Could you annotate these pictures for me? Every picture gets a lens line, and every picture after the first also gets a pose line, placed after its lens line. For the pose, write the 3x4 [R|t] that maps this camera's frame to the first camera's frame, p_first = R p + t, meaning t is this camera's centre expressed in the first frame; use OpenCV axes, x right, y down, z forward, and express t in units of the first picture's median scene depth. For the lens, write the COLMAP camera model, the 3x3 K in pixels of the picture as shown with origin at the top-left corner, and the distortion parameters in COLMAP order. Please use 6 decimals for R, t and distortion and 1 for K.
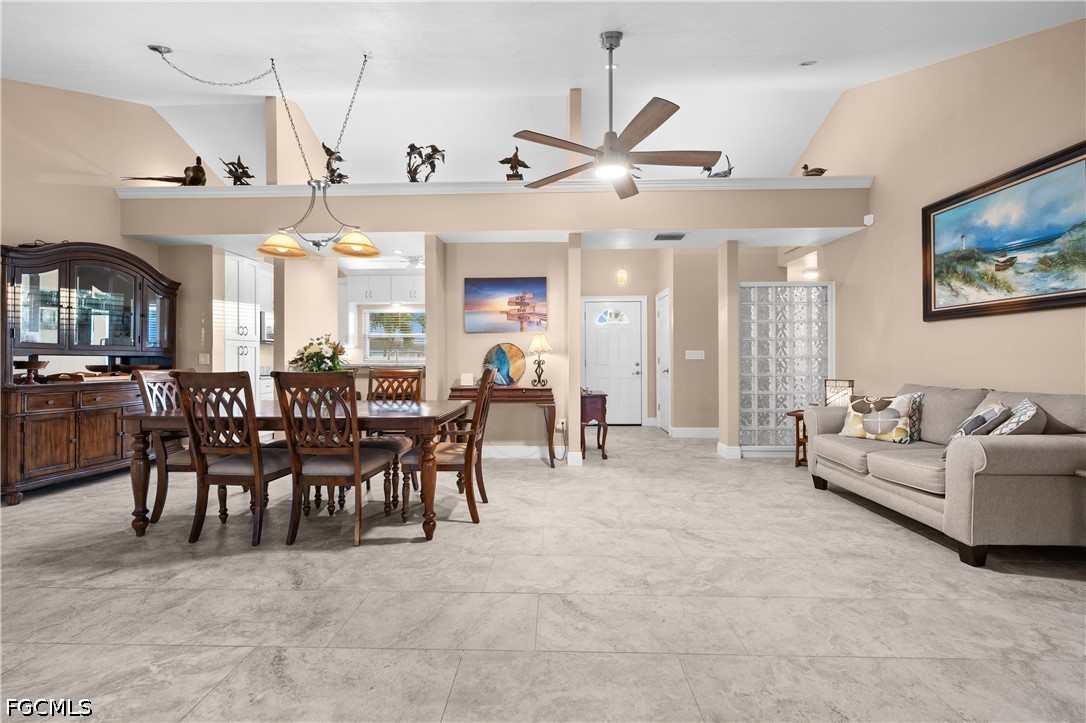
lens RADIAL K [[428.5, 0, 545.4], [0, 428.5, 358.4], [0, 0, 1]] dist [0.000943, 0.000147]
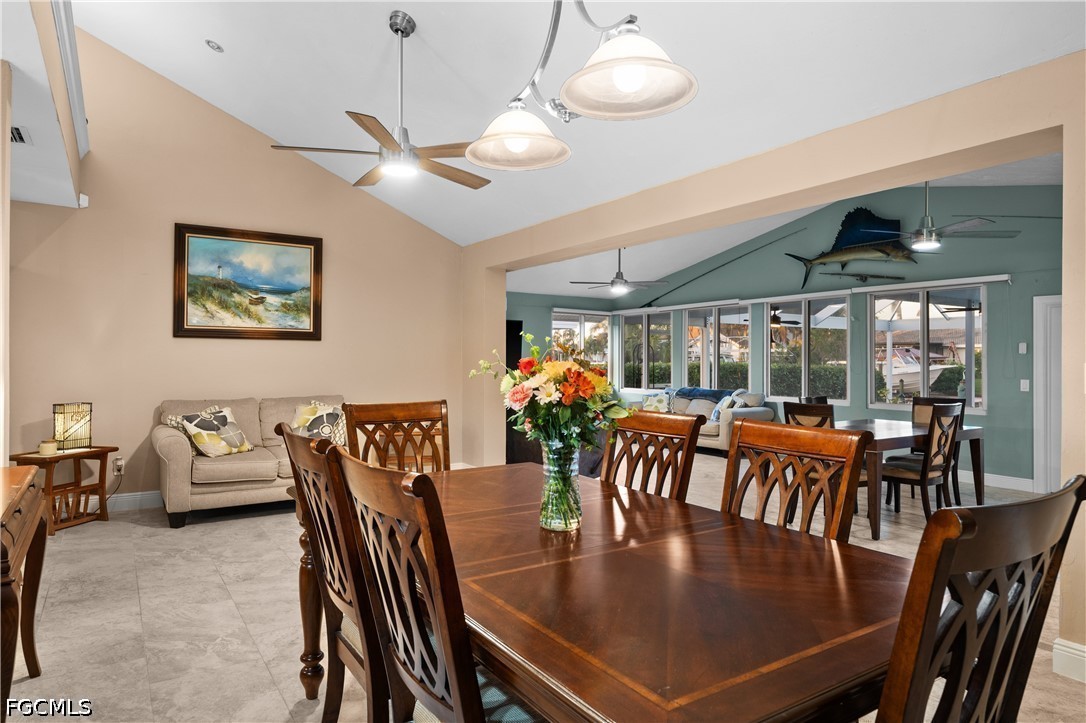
lens RADIAL K [[655.3, 0, 542.8], [0, 655.3, 360.8], [0, 0, 1]] dist [0.000908, 0.000064]
pose [[-0.572596, 0.006477, 0.819812, -0.971813], [0.002077, 0.999977, -0.006449, -0.021877], [-0.819835, -0.001990, -0.572596, 1.325409]]
